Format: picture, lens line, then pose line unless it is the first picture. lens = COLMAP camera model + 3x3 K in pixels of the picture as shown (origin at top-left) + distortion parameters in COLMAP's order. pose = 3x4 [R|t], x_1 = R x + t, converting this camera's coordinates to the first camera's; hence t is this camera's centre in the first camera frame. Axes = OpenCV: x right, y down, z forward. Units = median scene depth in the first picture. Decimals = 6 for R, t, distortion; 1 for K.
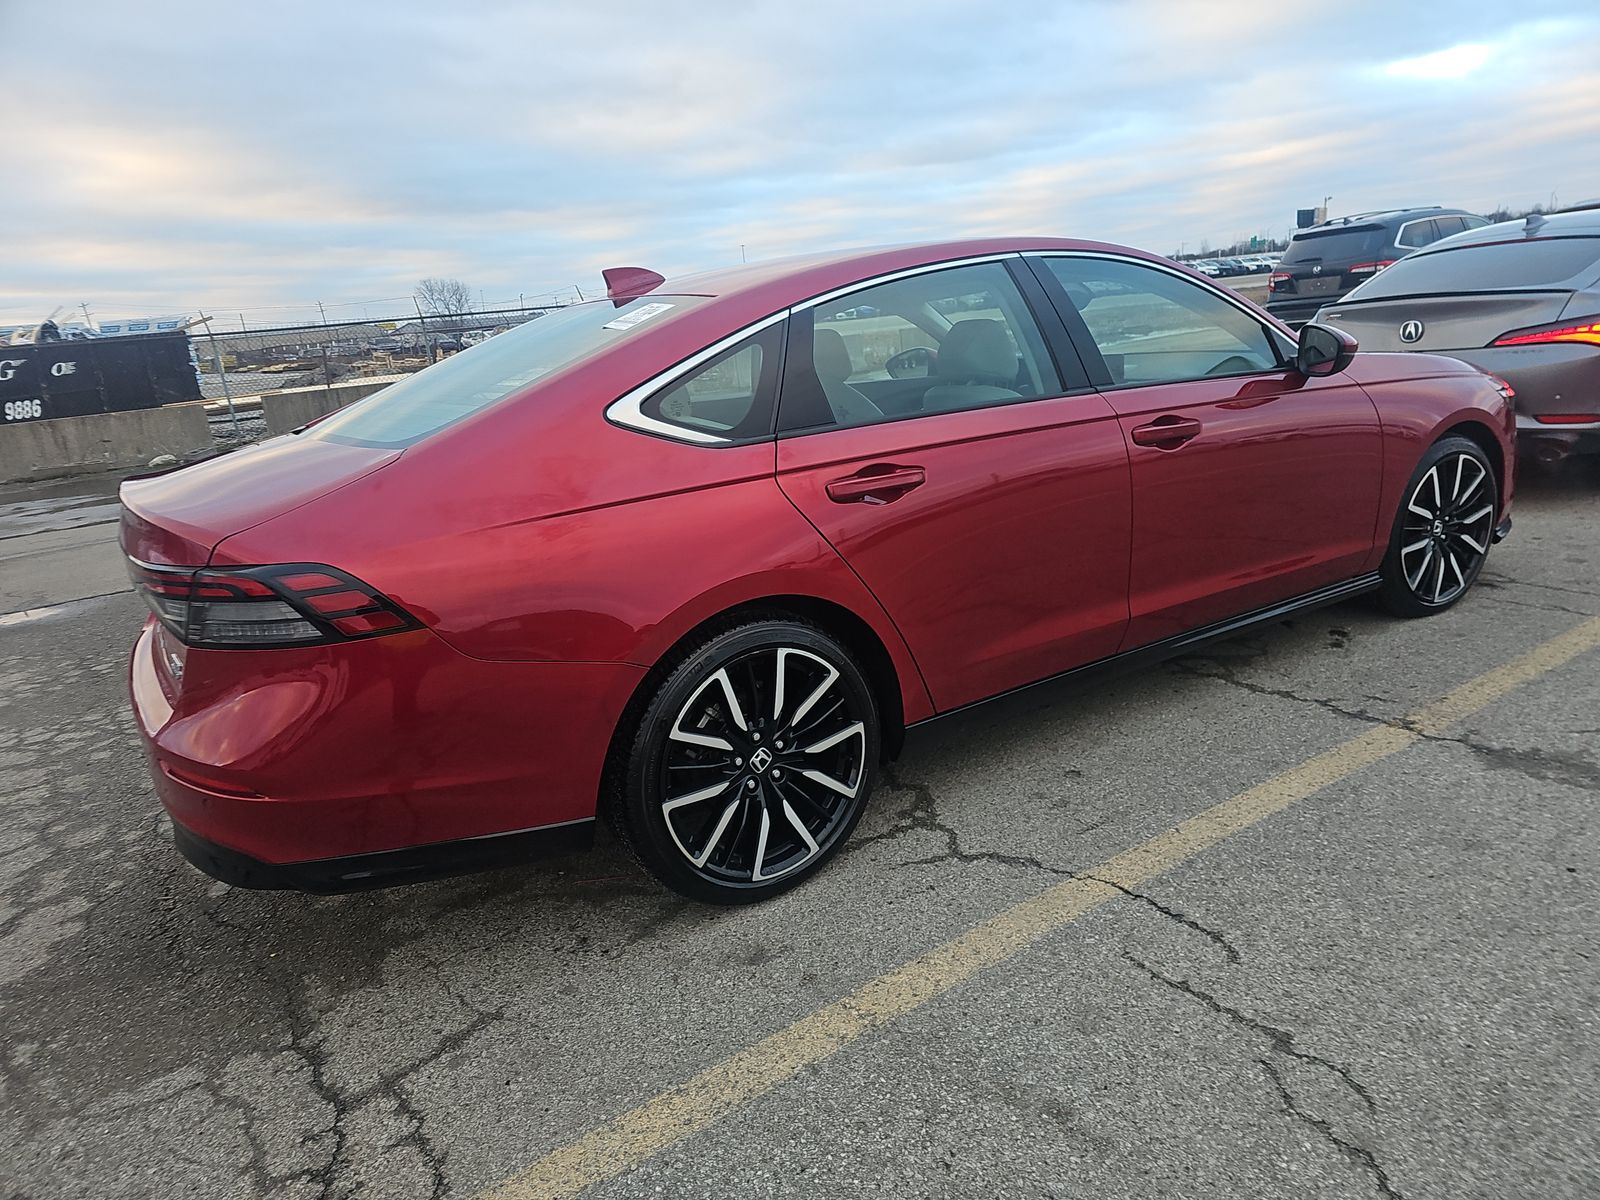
lens RADIAL K [[1050.4, 0, 794.9], [0, 1050.4, 619.1], [0, 0, 1]] dist [0.049019, -0.043460]
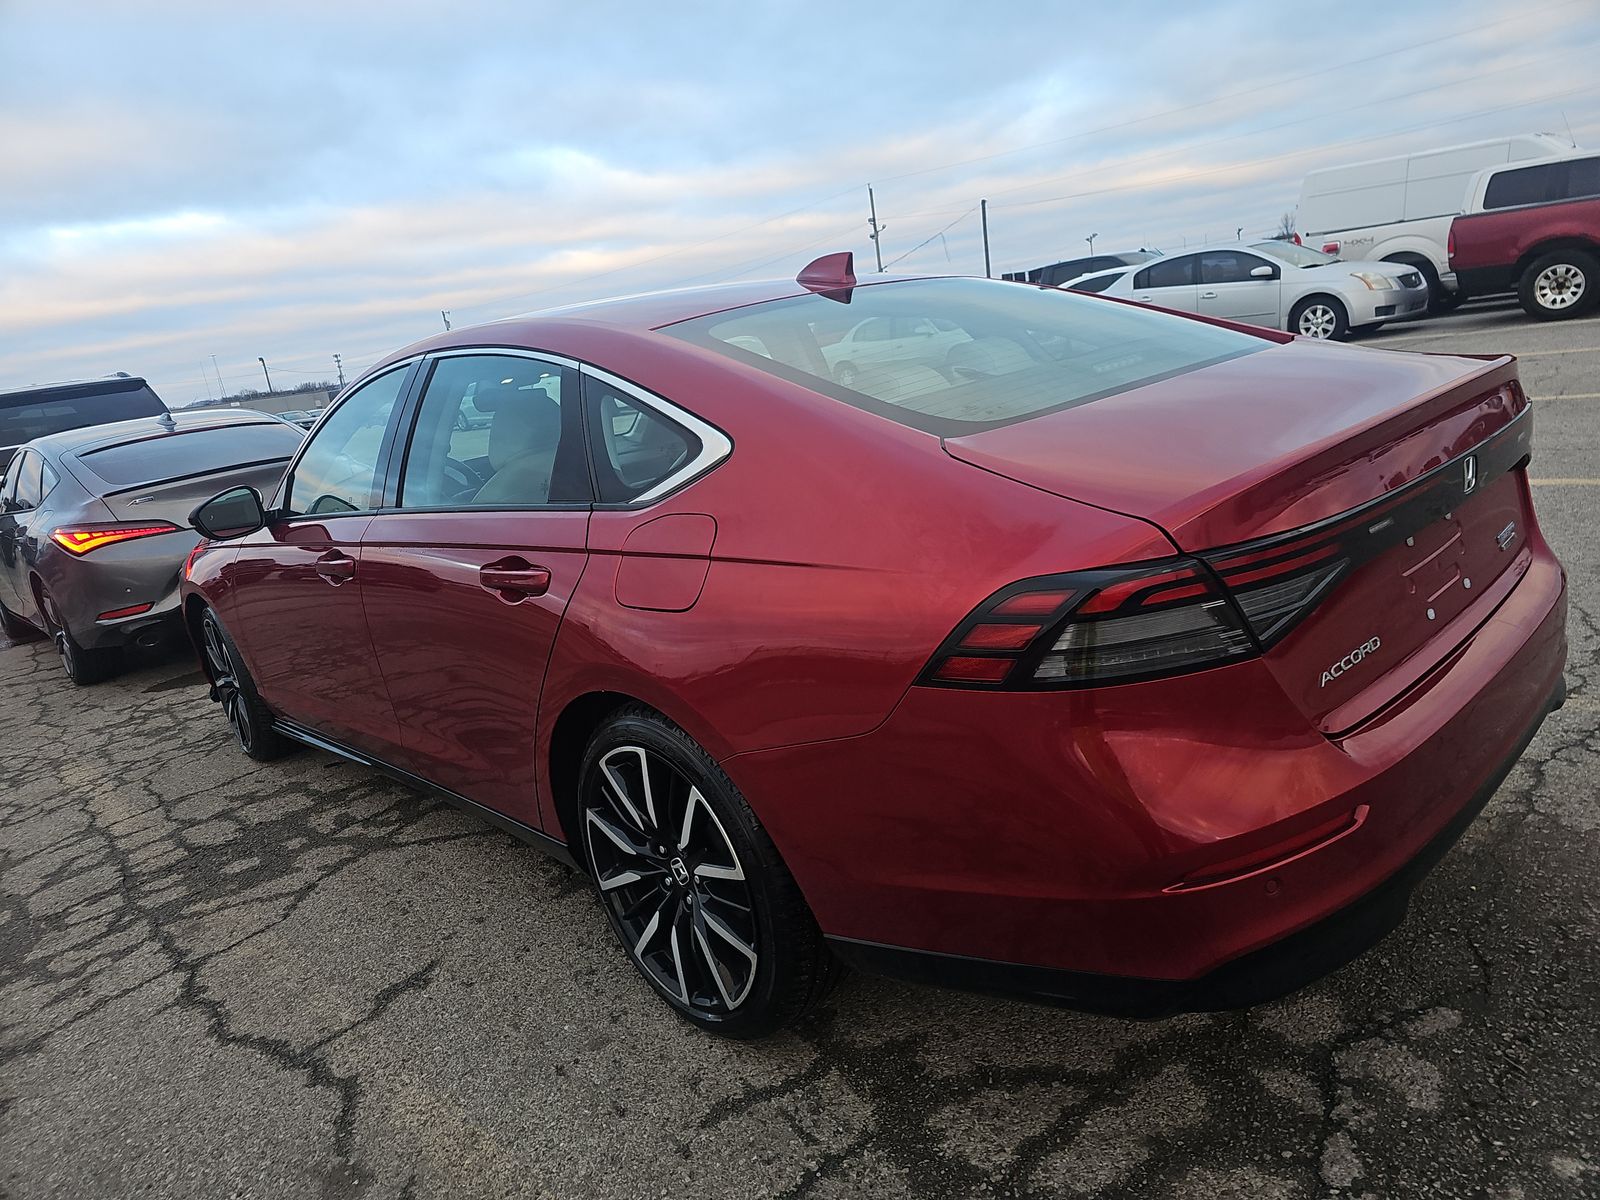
lens RADIAL K [[1050.4, 0, 794.9], [0, 1050.4, 619.1], [0, 0, 1]] dist [0.049019, -0.043460]
pose [[-0.184849, -0.126868, 0.974544, -0.206849], [0.429596, 0.881442, 0.196232, -0.050591], [-0.883900, 0.454933, -0.108431, 0.253079]]
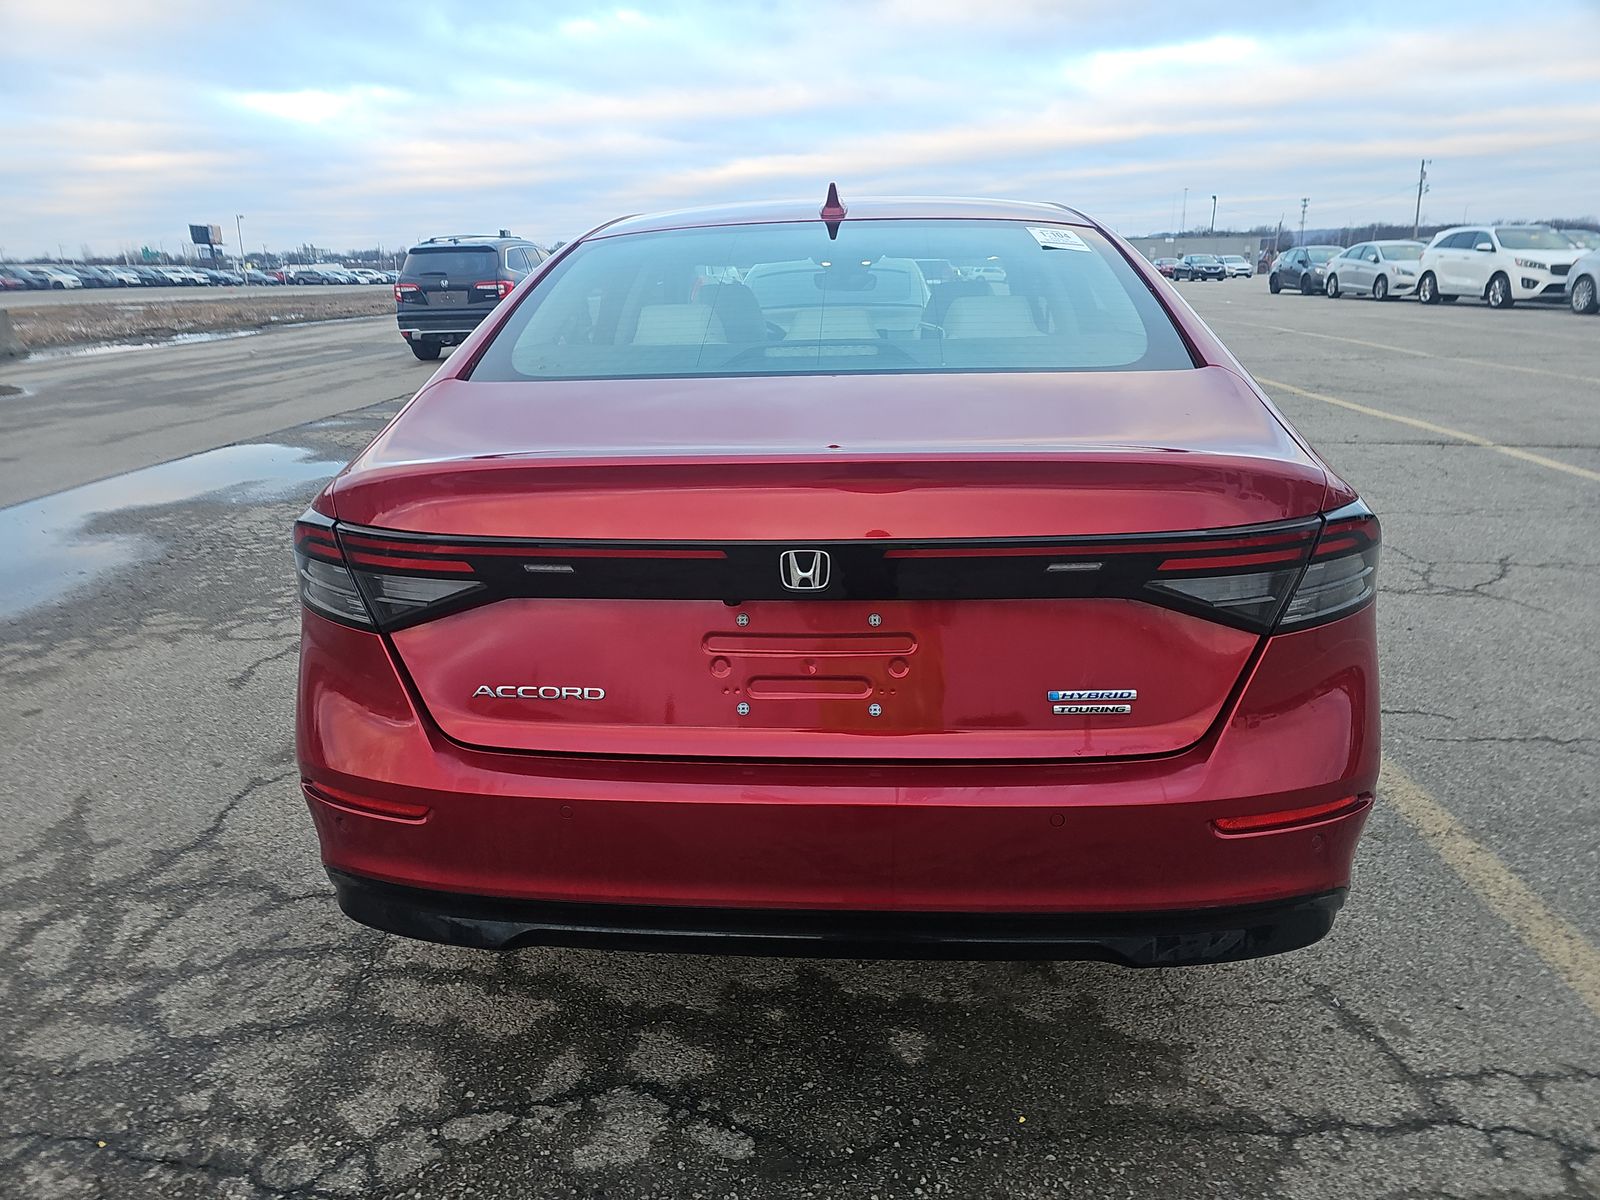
lens RADIAL K [[1050.4, 0, 794.9], [0, 1050.4, 619.1], [0, 0, 1]] dist [0.049019, -0.043460]
pose [[0.598296, -0.168169, 0.783429, -0.178621], [0.183296, 0.980527, 0.070496, -0.012247], [-0.780029, 0.101422, 0.617470, 0.111695]]
